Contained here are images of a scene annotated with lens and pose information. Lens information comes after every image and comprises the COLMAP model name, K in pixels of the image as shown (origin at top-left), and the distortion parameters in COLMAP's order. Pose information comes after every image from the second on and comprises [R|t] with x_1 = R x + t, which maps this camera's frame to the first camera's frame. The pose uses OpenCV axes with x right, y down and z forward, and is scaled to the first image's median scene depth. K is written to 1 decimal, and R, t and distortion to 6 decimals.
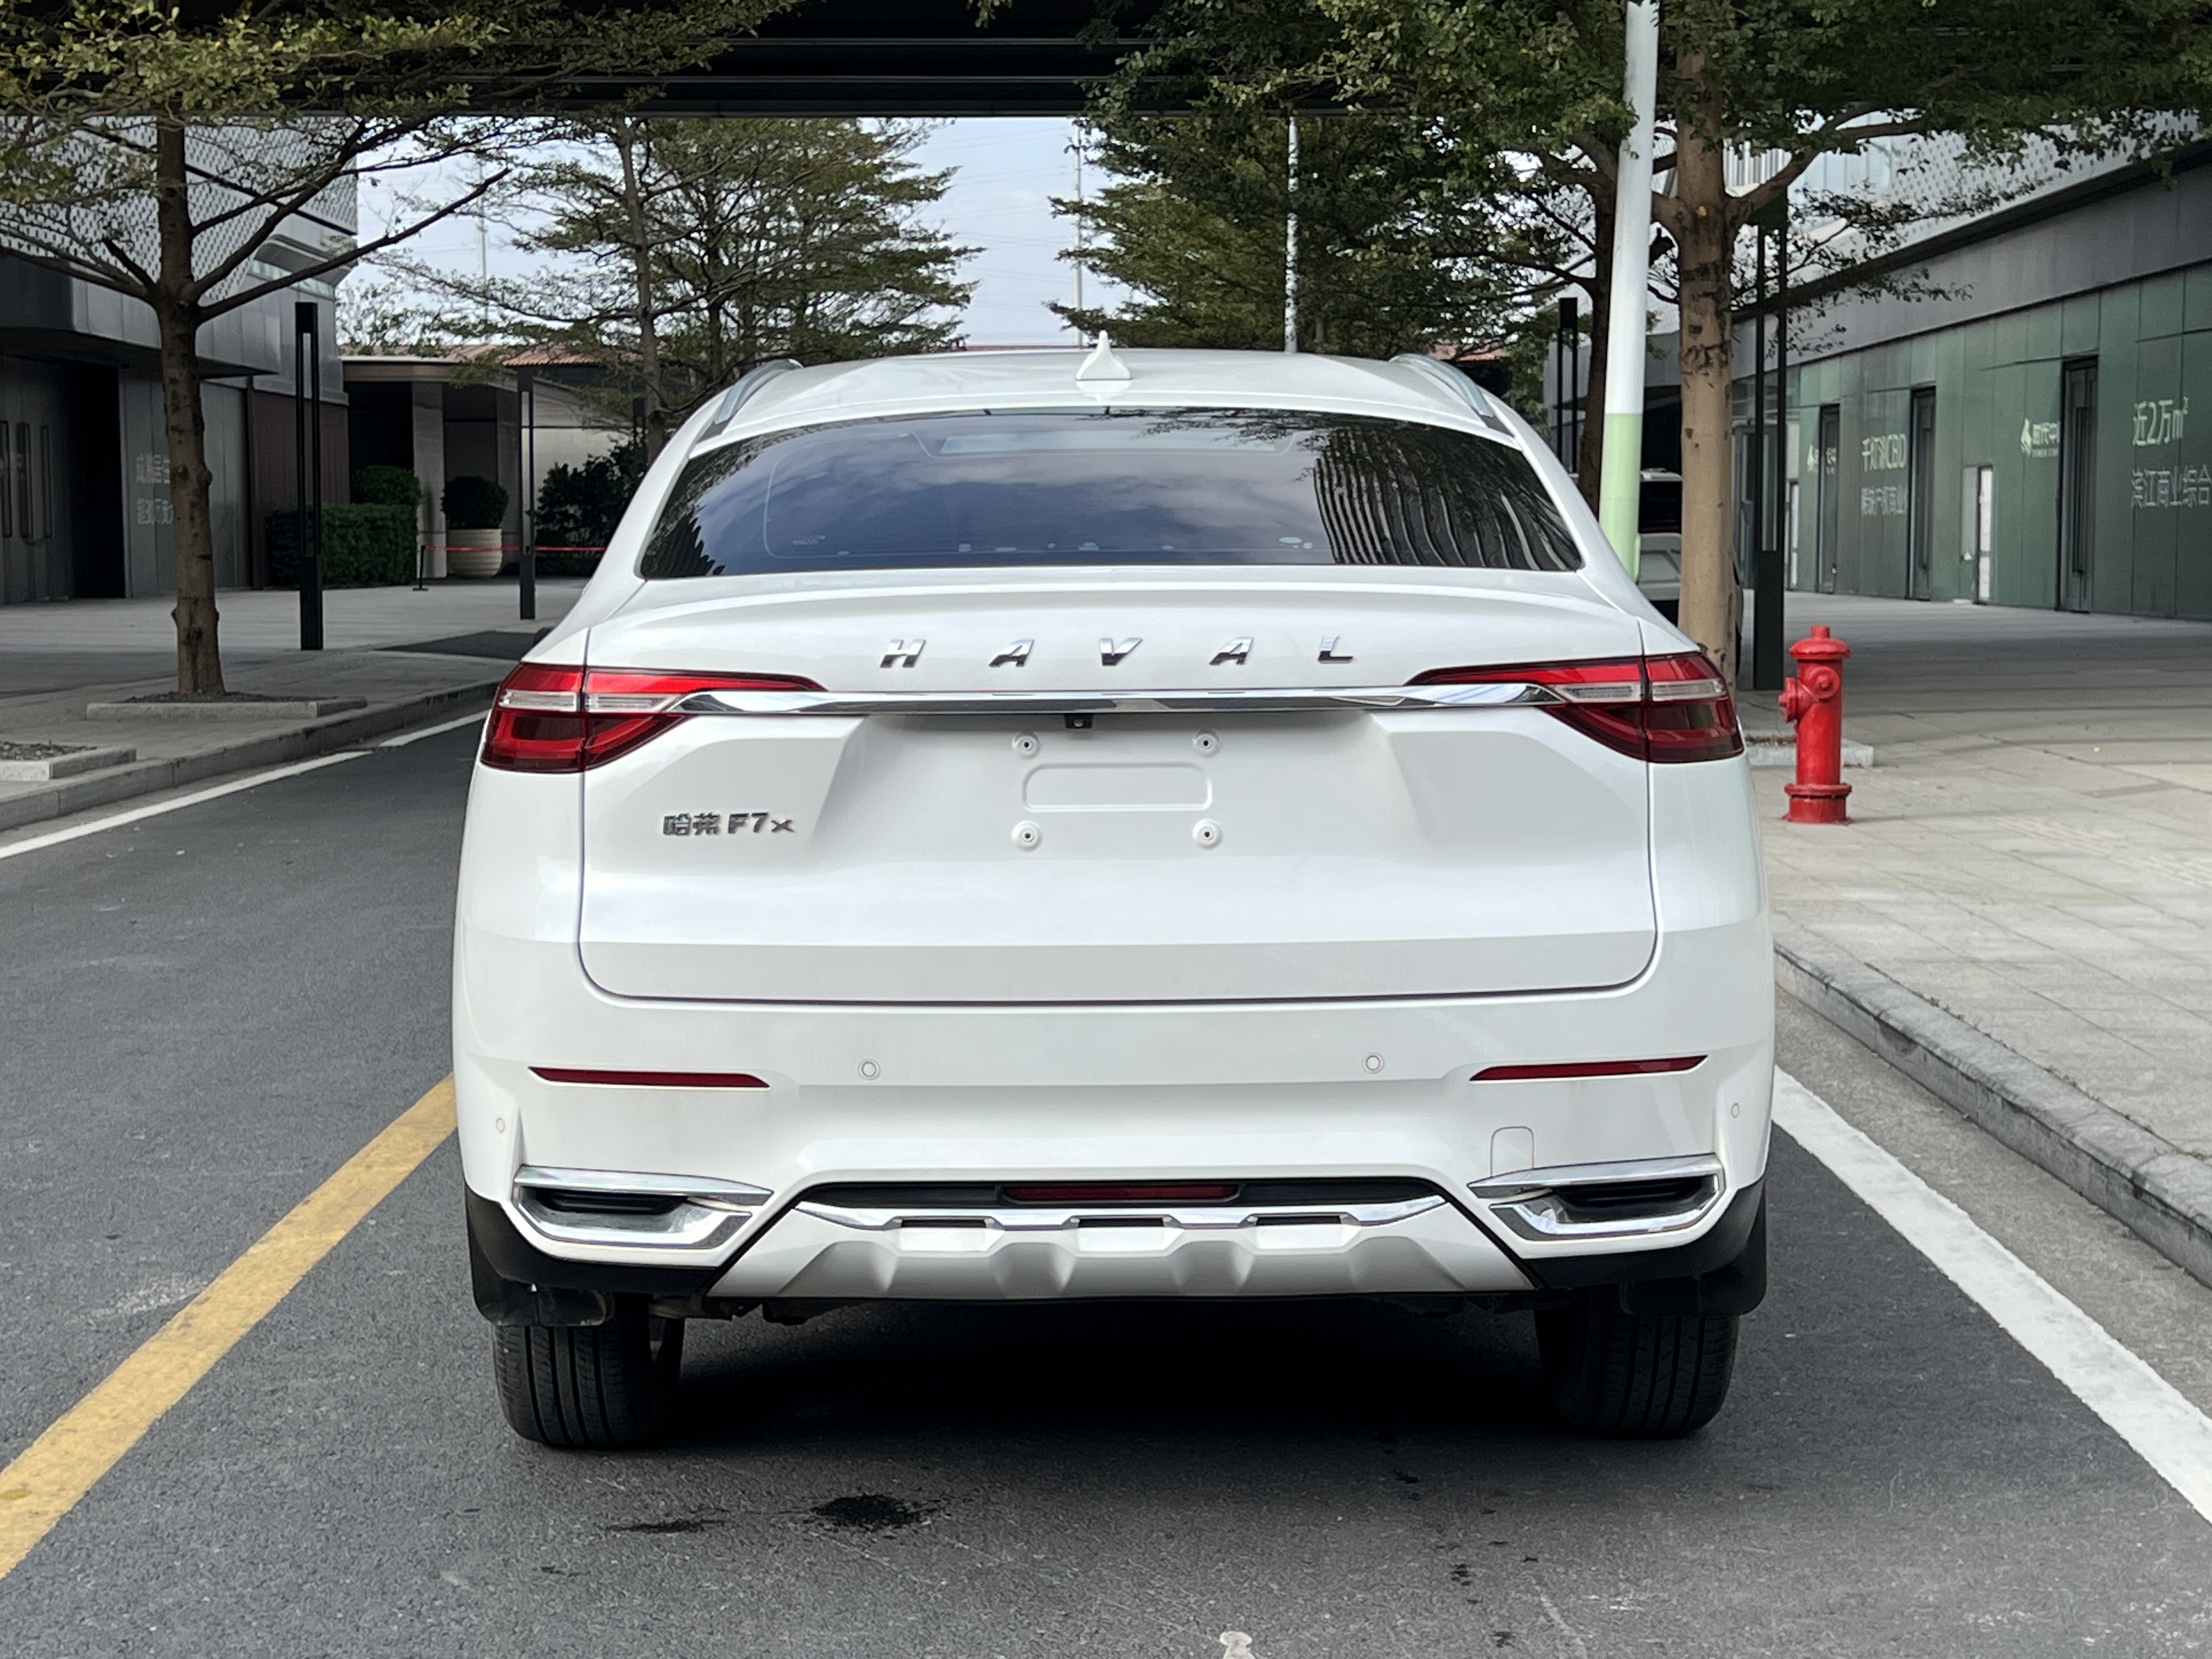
lens RADIAL K [[3429.6, 0, 1106.0], [0, 3429.6, 829.5], [0, 0, 1]] dist [0.223196, -0.664092]
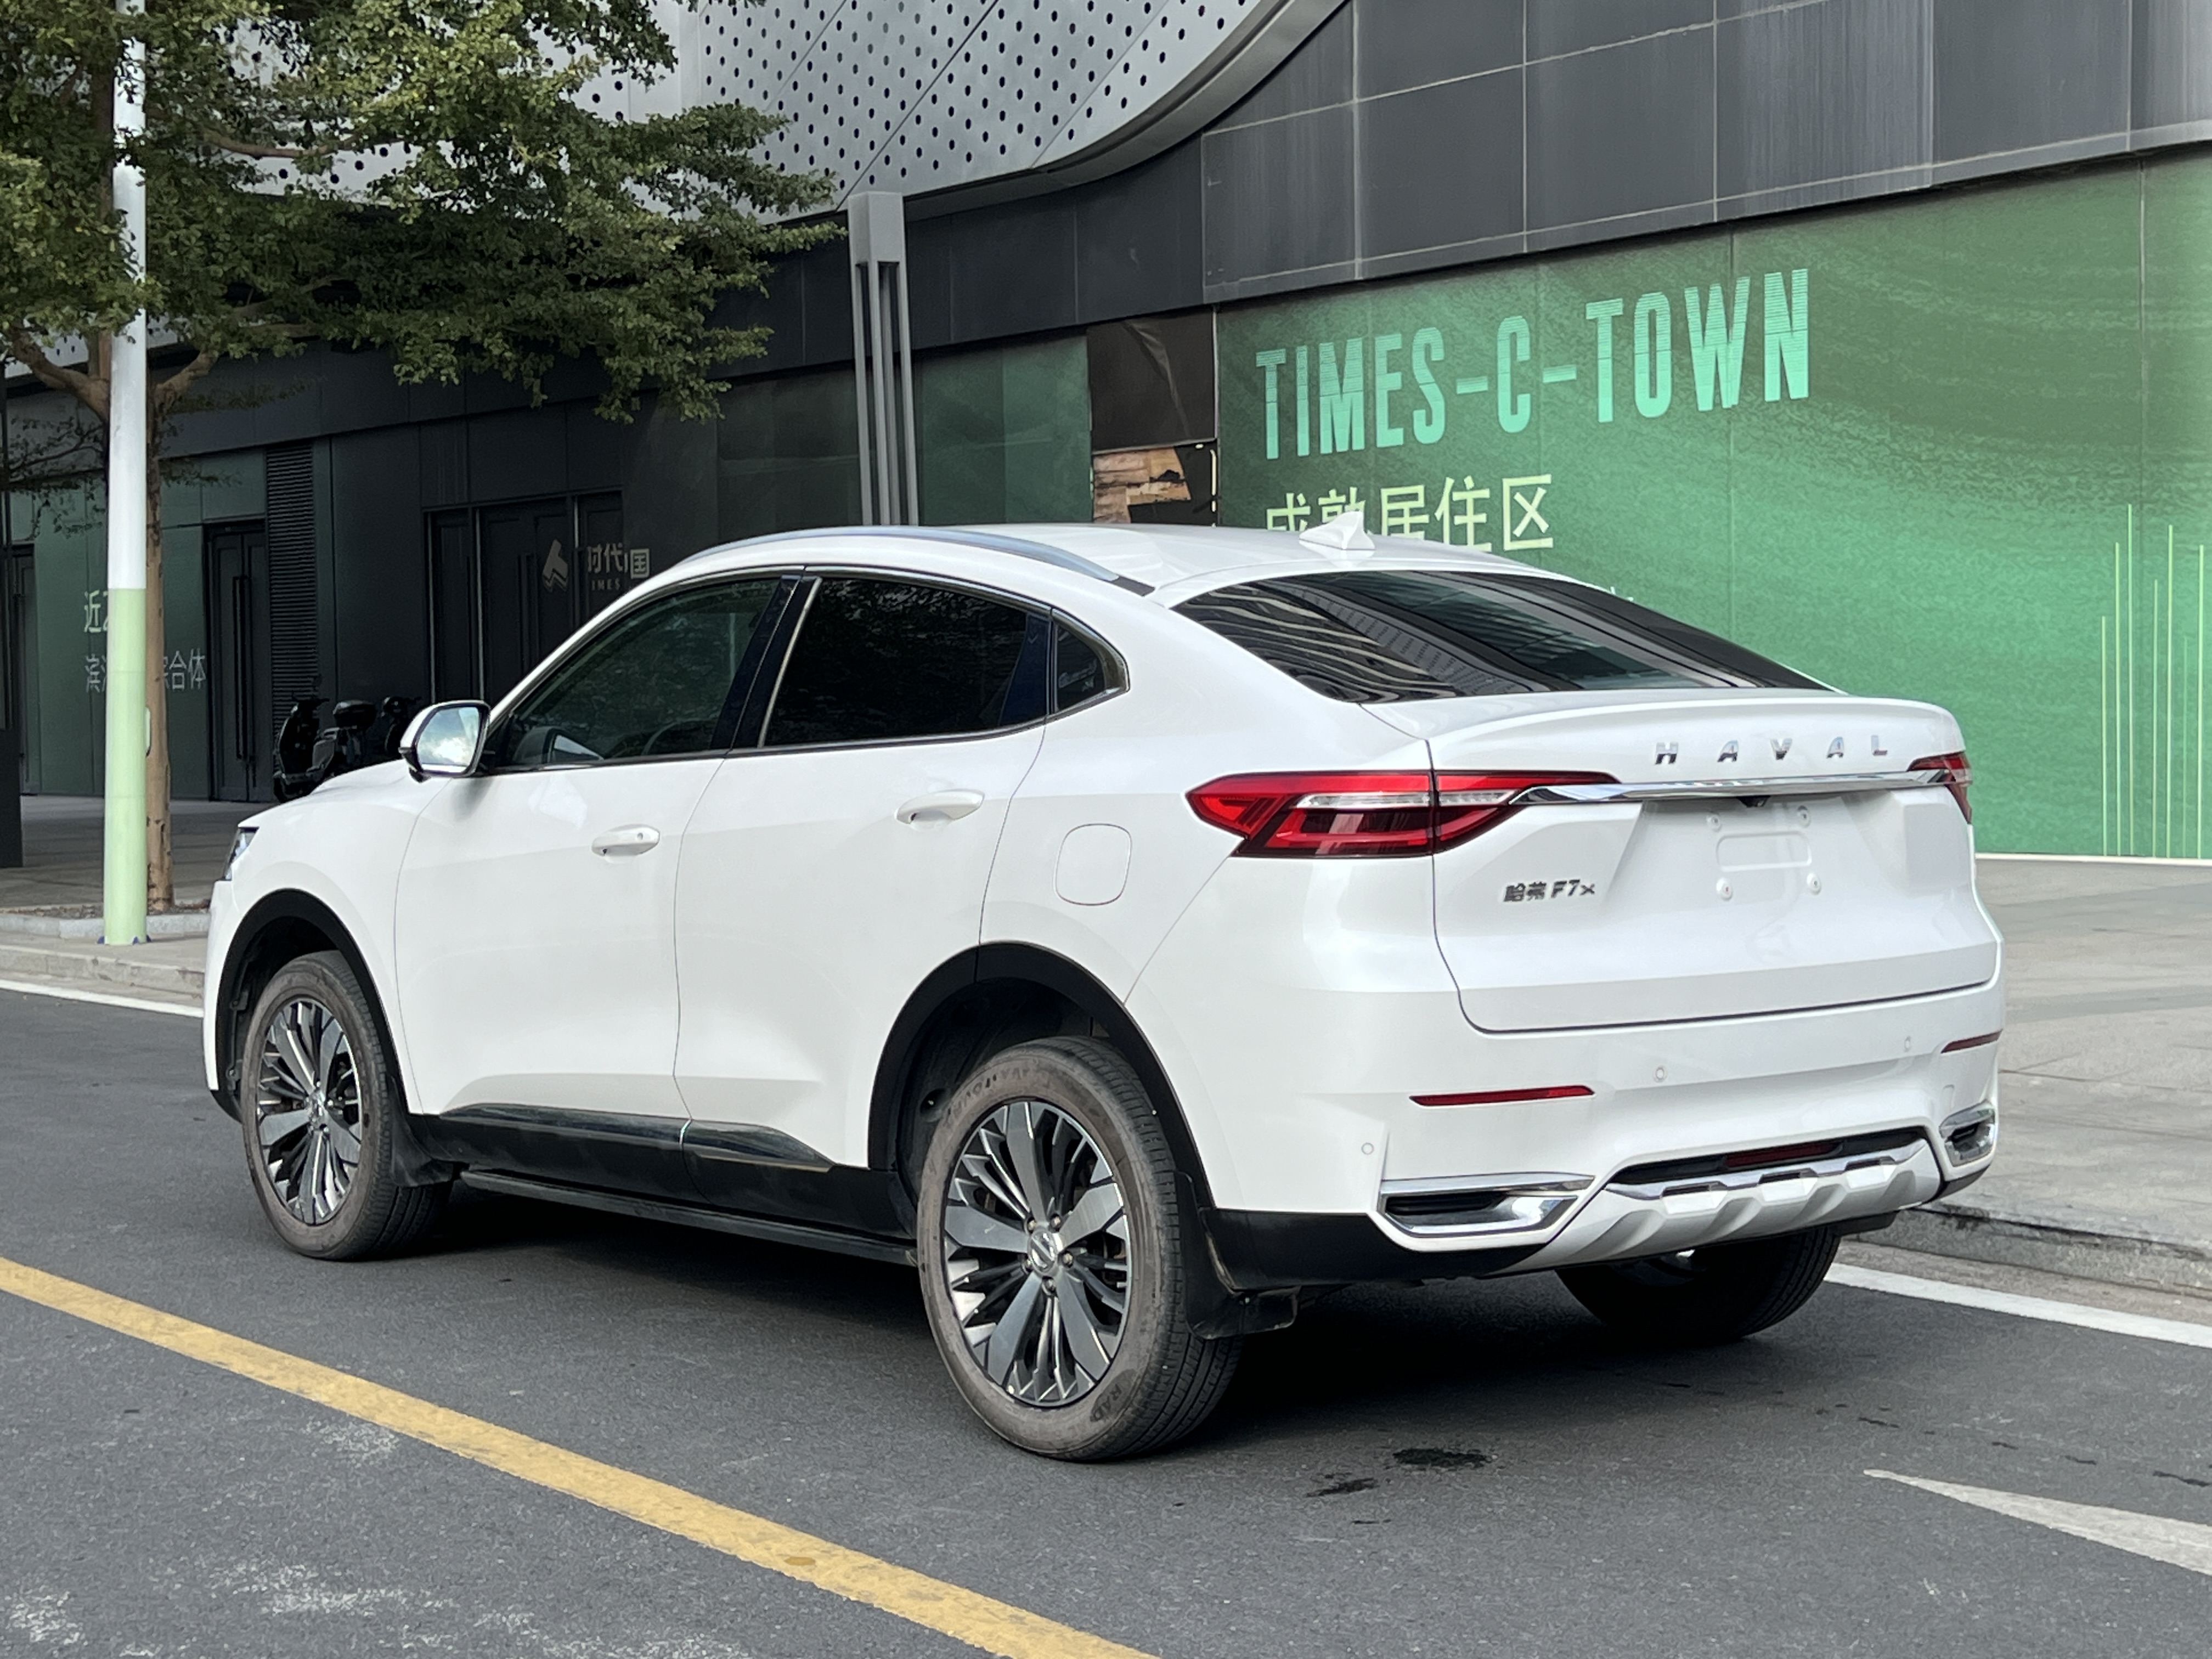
lens RADIAL K [[3429.6, 0, 1106.0], [0, 3429.6, 829.5], [0, 0, 1]] dist [0.223196, -0.664092]
pose [[0.784000, -0.027250, 0.620162, -0.401741], [0.061123, 0.997570, -0.033438, 0.003346], [-0.617744, 0.064122, 0.783761, 0.040217]]
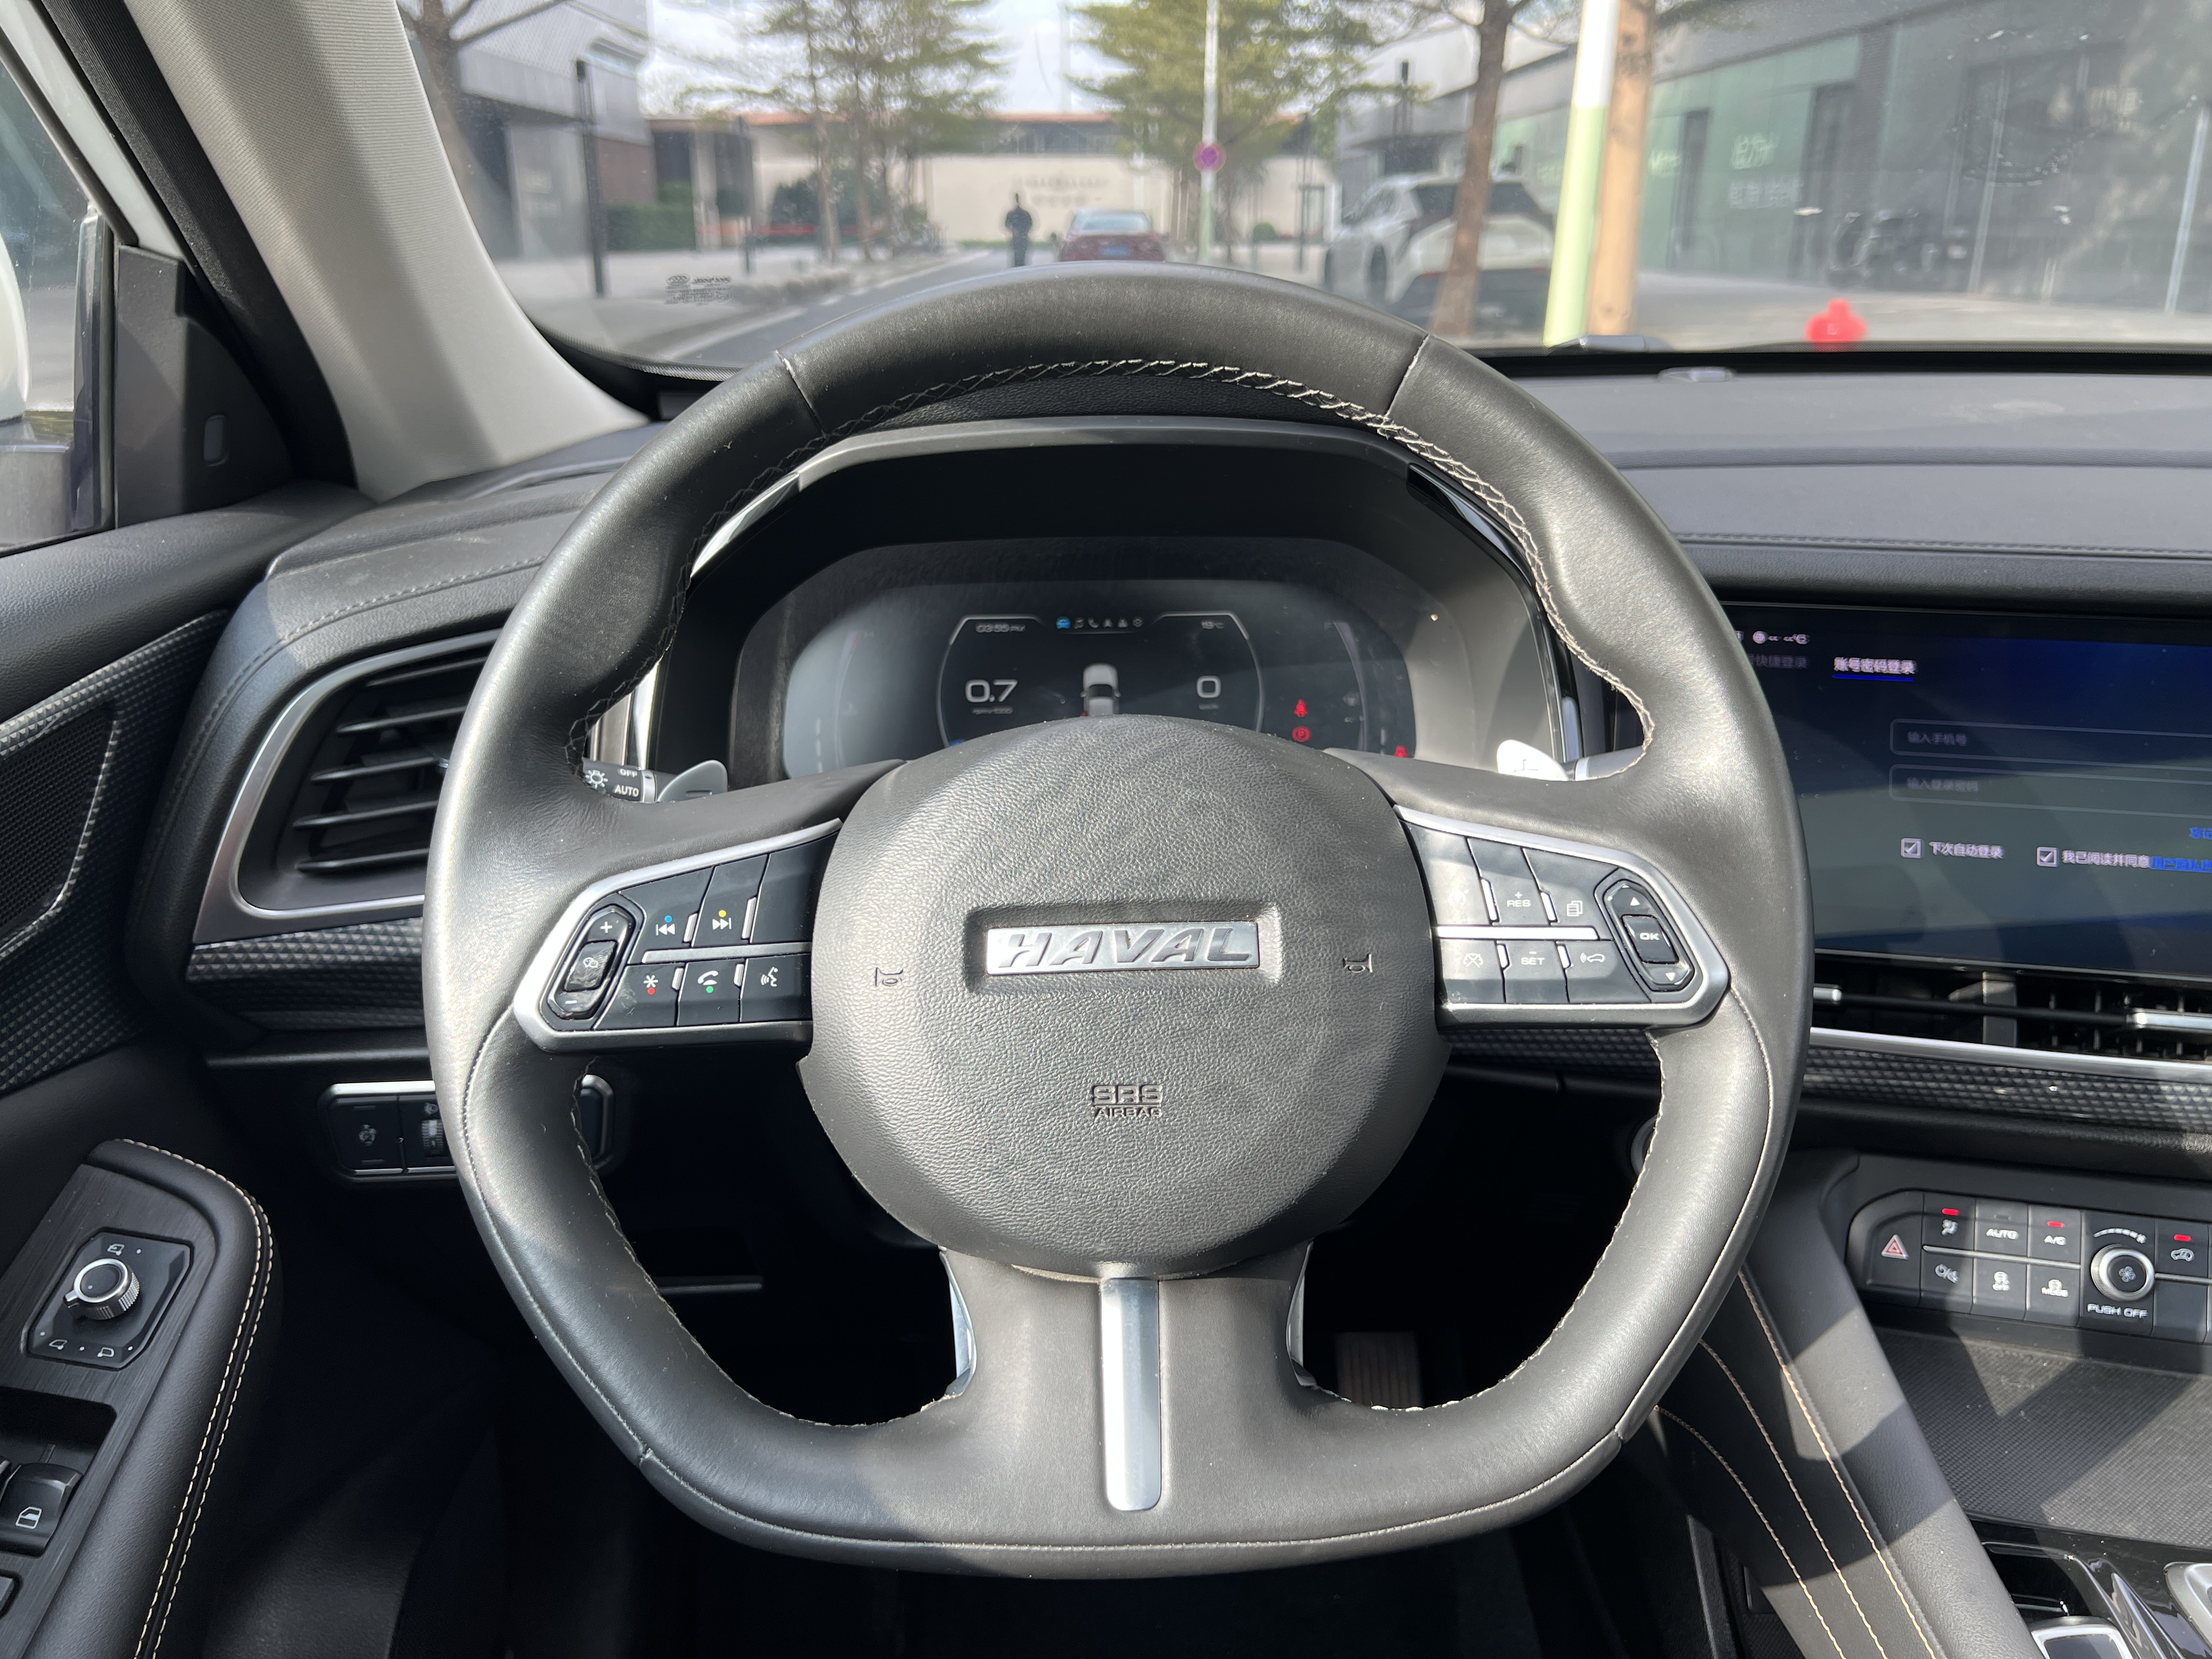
lens RADIAL K [[1701.0, 0, 1109.7], [0, 1701.0, 821.9], [0, 0, 1]] dist [0.004713, -0.000019]
pose [[0.999873, -0.002650, 0.015711, -0.034868], [-0.001343, 0.968549, 0.248819, -0.043981], [-0.015877, -0.248809, 0.968422, 0.587817]]
